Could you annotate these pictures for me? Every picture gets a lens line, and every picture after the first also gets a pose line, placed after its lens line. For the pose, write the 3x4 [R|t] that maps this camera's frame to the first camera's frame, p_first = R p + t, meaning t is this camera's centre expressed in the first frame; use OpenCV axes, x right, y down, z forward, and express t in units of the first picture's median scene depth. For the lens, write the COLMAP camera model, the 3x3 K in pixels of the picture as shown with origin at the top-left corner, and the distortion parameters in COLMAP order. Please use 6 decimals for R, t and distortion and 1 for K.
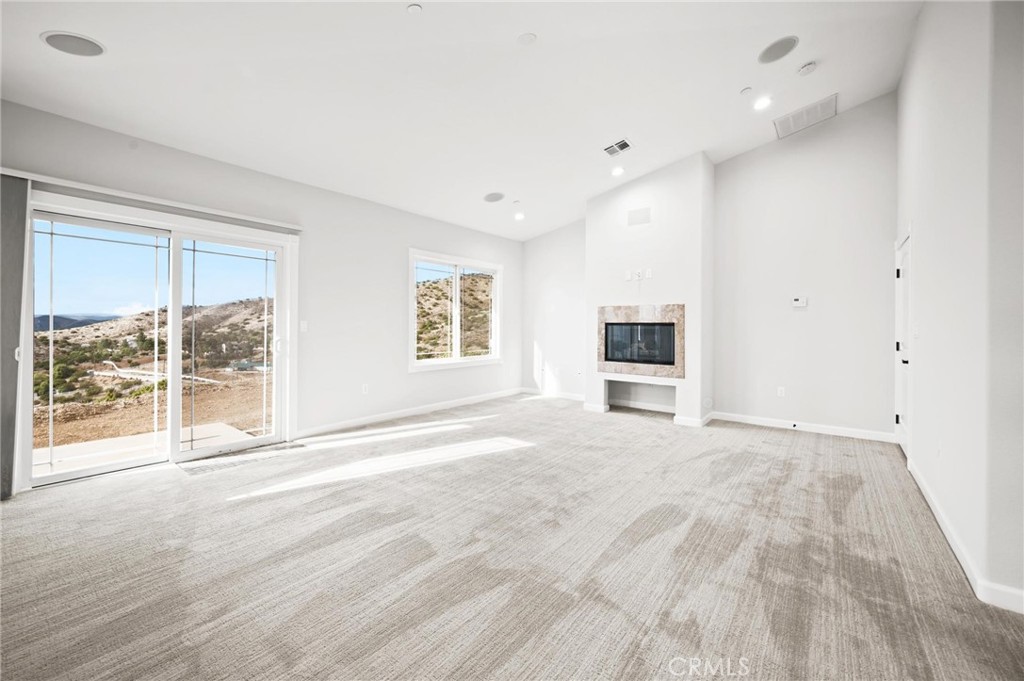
lens RADIAL K [[401.2, 0, 496.1], [0, 401.2, 327.2], [0, 0, 1]] dist [-0.000912, -0.000145]
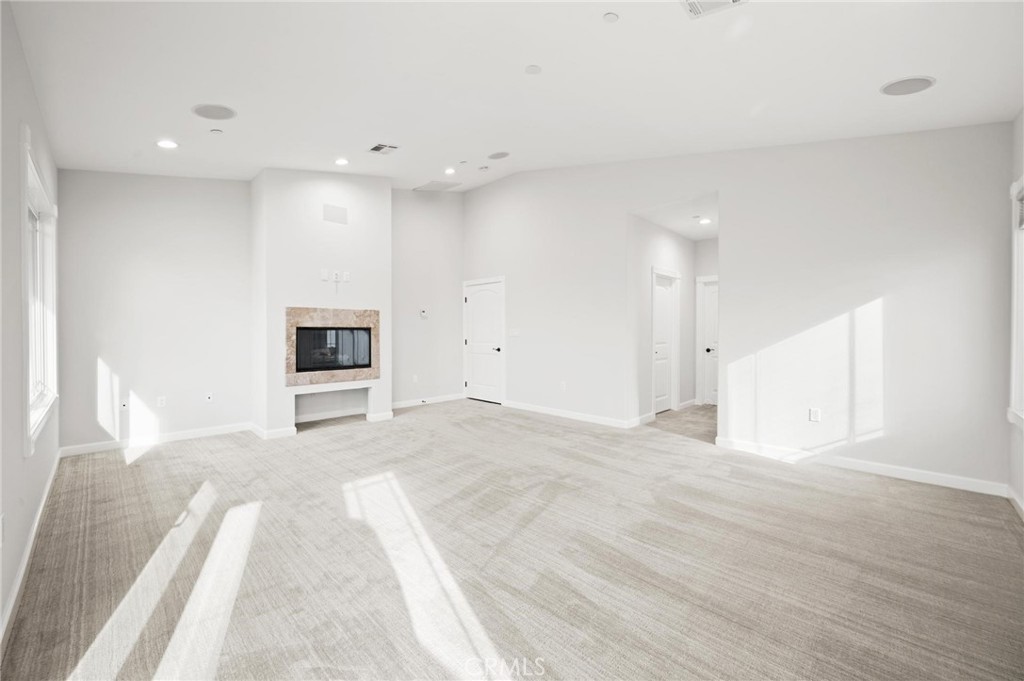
lens RADIAL K [[401.2, 0, 506.5], [0, 401.2, 333.5], [0, 0, 1]] dist [-0.000912, -0.000145]
pose [[0.090817, -0.010410, 0.995813, -0.543358], [0.001277, 0.999946, 0.010337, -0.005377], [-0.995867, 0.000333, 0.090825, 0.513110]]
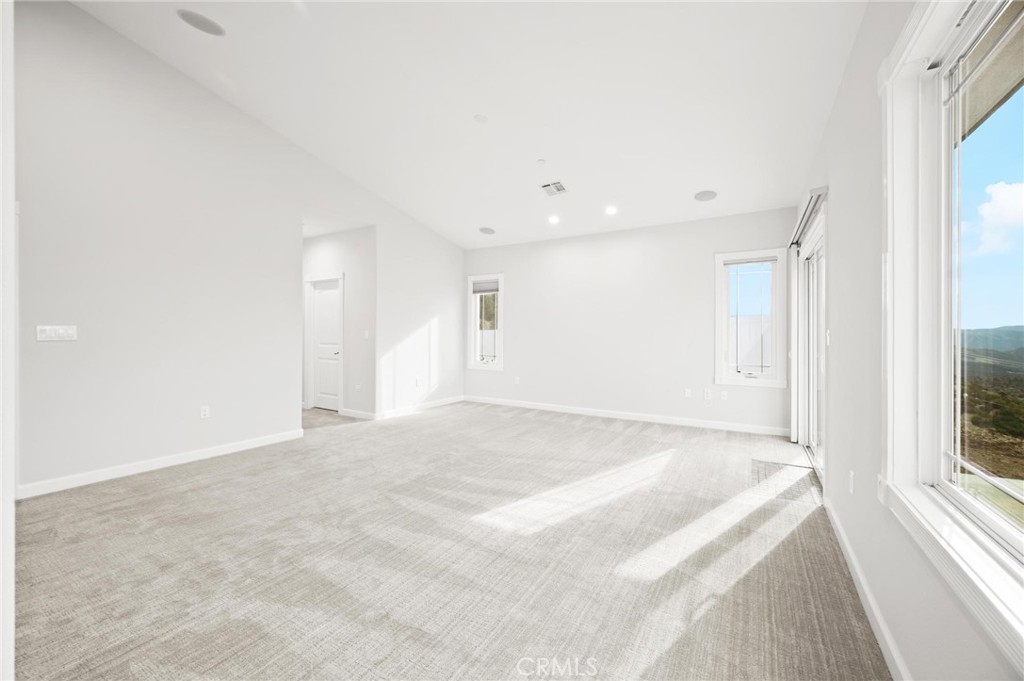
lens RADIAL K [[401.2, 0, 506.0], [0, 401.2, 334.9], [0, 0, 1]] dist [-0.000912, -0.000145]
pose [[-0.988959, -0.008823, -0.147927, 0.099009], [-0.009132, 0.999957, 0.001411, -0.001127], [0.147909, 0.002746, -0.988997, 1.234540]]
